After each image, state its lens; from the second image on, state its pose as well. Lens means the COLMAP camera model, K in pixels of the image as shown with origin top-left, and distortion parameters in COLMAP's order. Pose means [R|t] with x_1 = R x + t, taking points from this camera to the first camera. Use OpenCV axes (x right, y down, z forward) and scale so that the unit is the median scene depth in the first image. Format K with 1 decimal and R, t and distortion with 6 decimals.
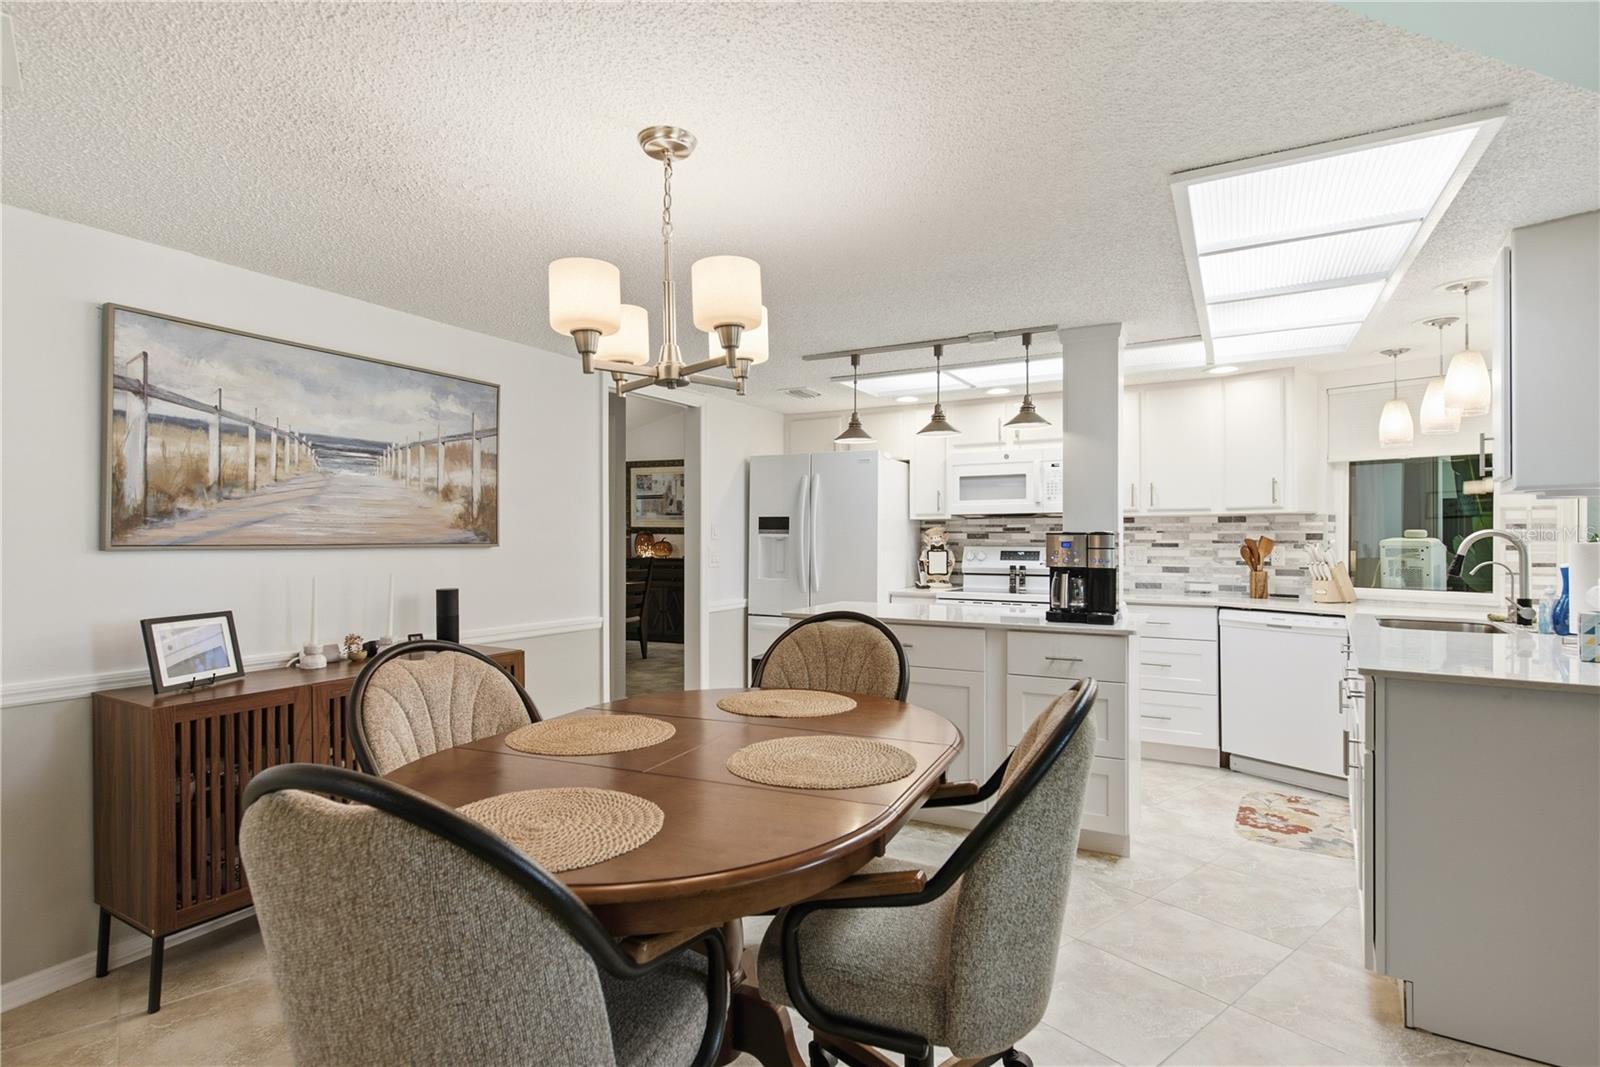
lens RADIAL K [[805.8, 0, 800.6], [0, 805.8, 539.7], [0, 0, 1]] dist [0.001871, -0.000830]
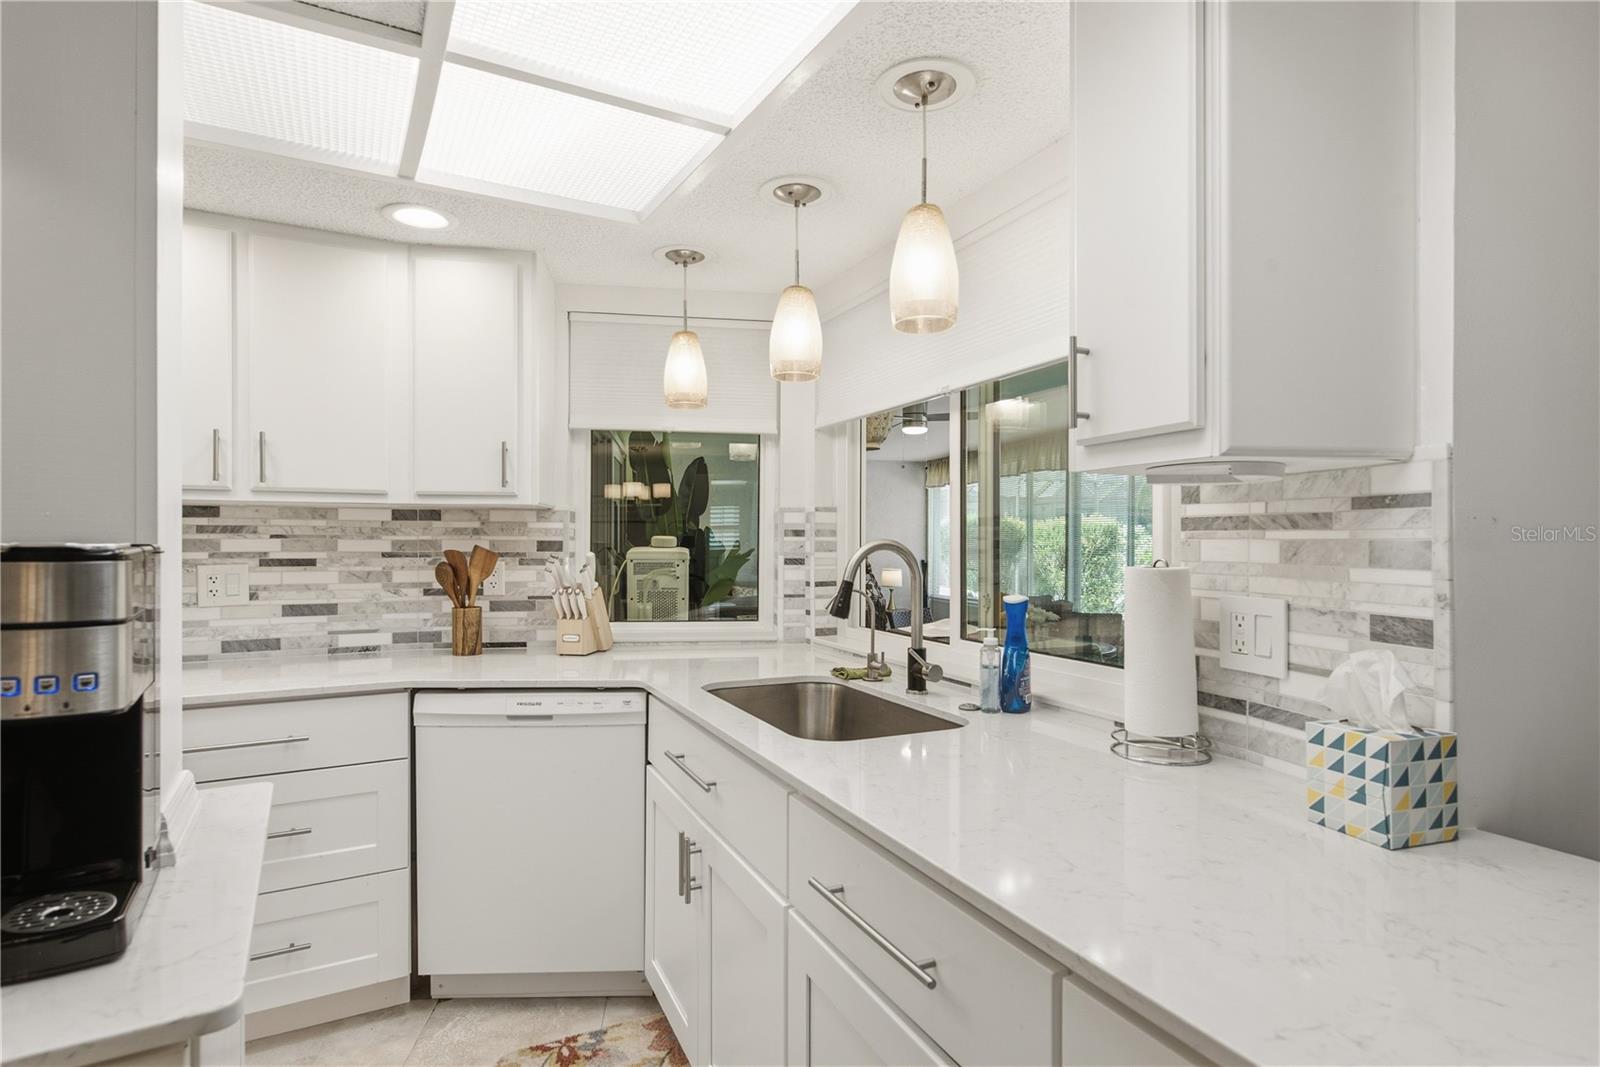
lens RADIAL K [[805.8, 0, 800.6], [0, 805.8, 539.7], [0, 0, 1]] dist [0.001871, -0.000830]
pose [[0.522000, 0.000396, 0.852945, 0.196257], [-0.001427, 0.999999, 0.000409, -0.008599], [-0.852944, -0.001431, 0.522000, 0.480652]]
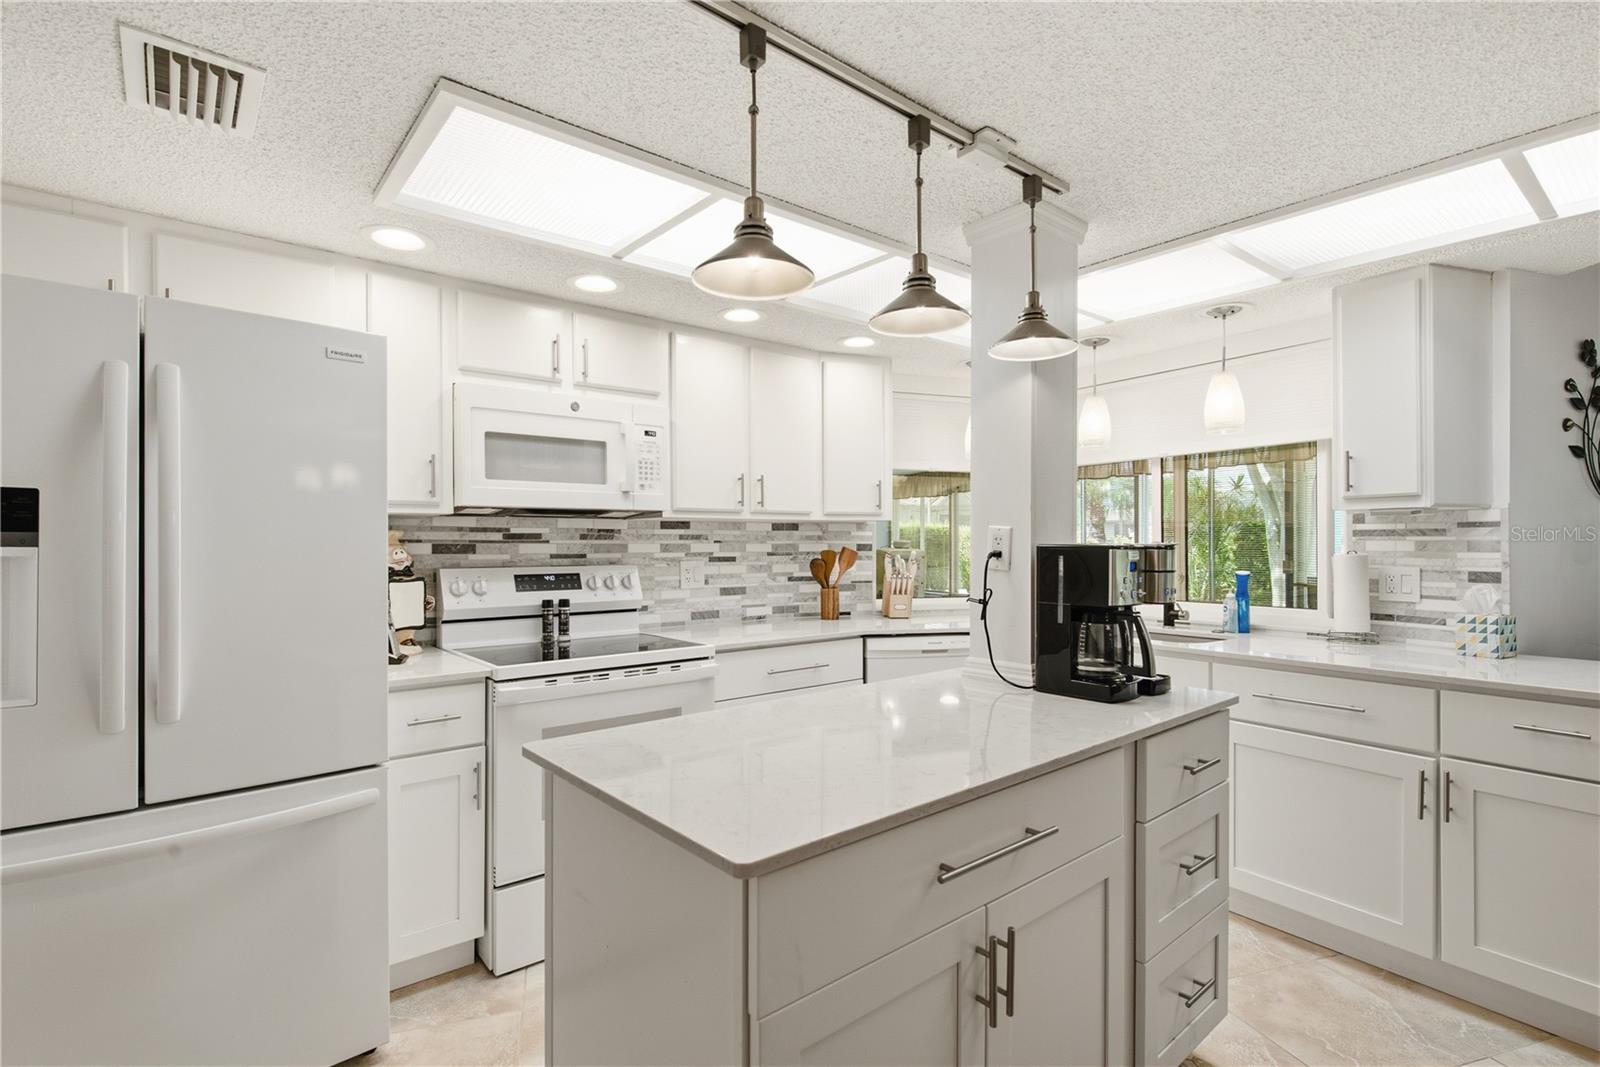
lens RADIAL K [[758.2, 0, 800.7], [0, 758.2, 541.6], [0, 0, 1]] dist [0.003385, 0.000068]
pose [[0.373554, 0.000012, 0.927608, -0.186041], [0.003658, 0.999992, -0.001486, -0.008760], [-0.927601, 0.003949, 0.373551, 0.697231]]
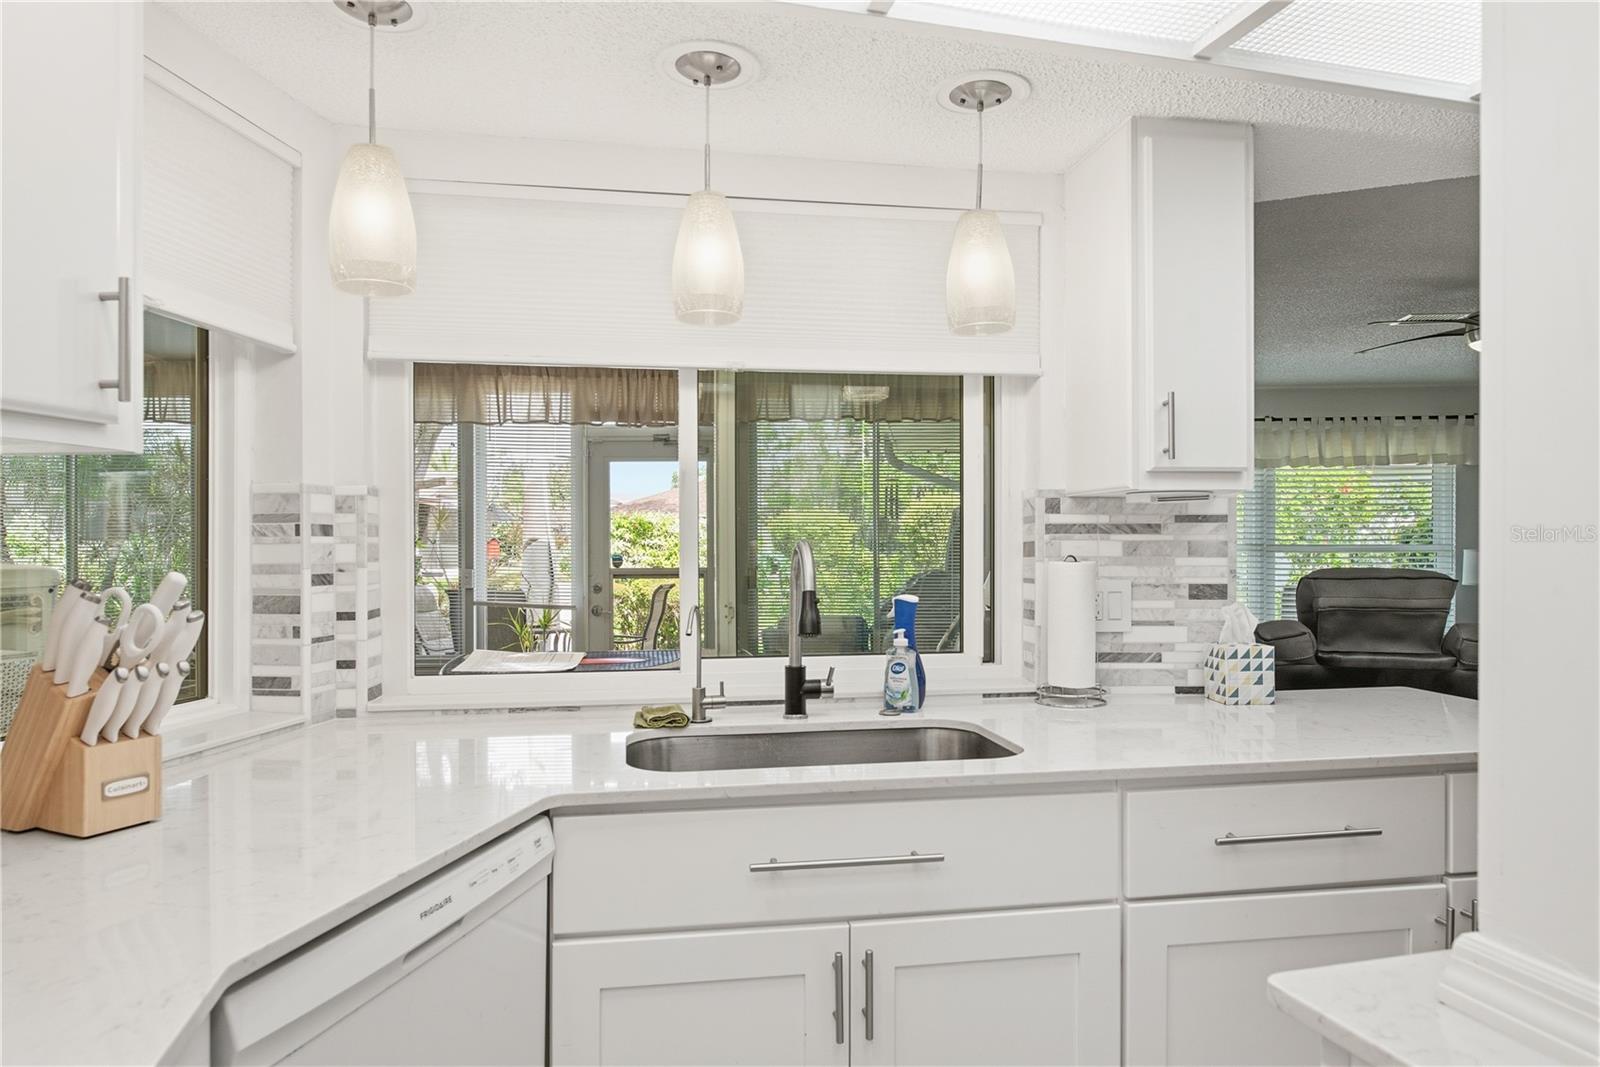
lens RADIAL K [[991.2, 0, 795.9], [0, 991.2, 542.1], [0, 0, 1]] dist [0.002508, -0.000530]
pose [[-0.684213, -0.001330, 0.729281, 0.257554], [0.000005, 0.999998, 0.001828, -0.008868], [-0.729282, 0.001255, -0.684212, 0.945312]]
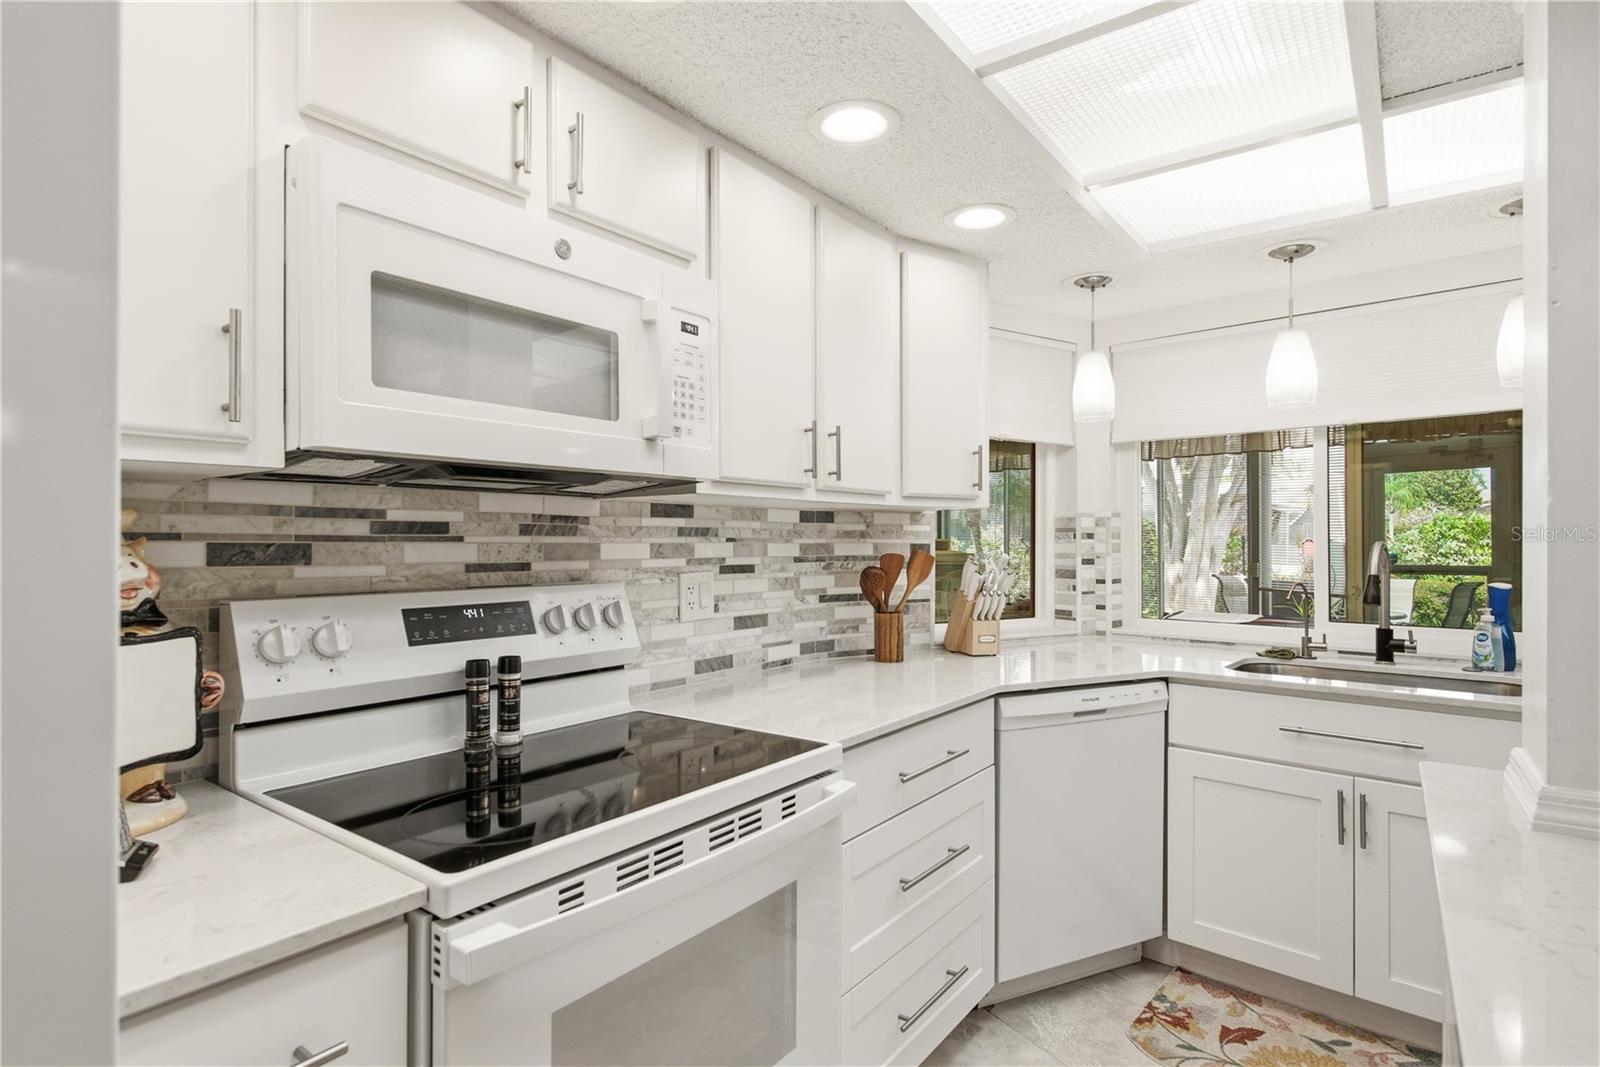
lens RADIAL K [[813.0, 0, 799.2], [0, 813.0, 536.4], [0, 0, 1]] dist [0.001940, -0.000433]
pose [[0.147465, 0.005145, 0.989054, 0.006814], [0.000779, 0.999986, -0.005318, -0.009519], [-0.989067, 0.001554, 0.147459, 0.938831]]
